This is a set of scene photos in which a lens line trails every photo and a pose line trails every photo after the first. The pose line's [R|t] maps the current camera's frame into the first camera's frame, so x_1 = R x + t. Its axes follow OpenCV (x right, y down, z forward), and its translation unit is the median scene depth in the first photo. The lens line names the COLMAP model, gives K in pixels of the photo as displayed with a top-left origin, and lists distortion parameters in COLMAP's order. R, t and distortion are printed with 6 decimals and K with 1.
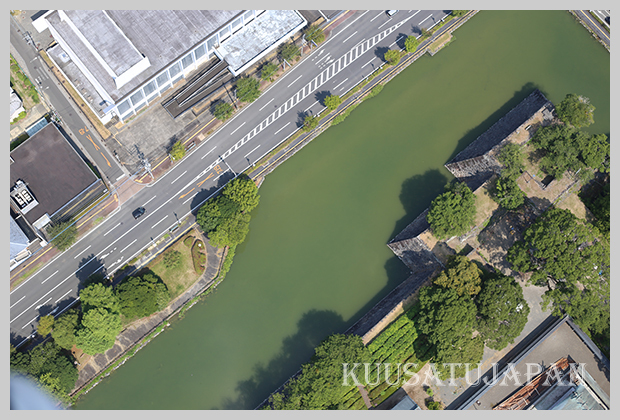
lens RADIAL K [[860.8, 0, 314.0], [0, 860.8, 210.1], [0, 0, 1]] dist [-0.100938, 0.000000]
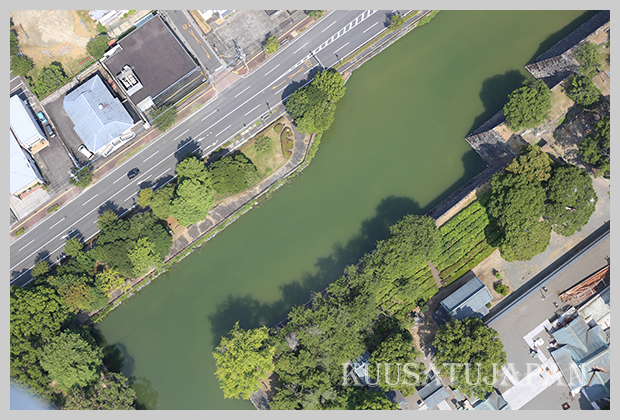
lens RADIAL K [[860.8, 0, 310.5], [0, 860.8, 211.2], [0, 0, 1]] dist [-0.100938, 0.000000]
pose [[0.990443, 0.043001, -0.131048, 0.039815], [-0.037826, 0.998413, 0.041729, 0.094018], [0.132634, -0.036374, 0.990497, -0.065501]]
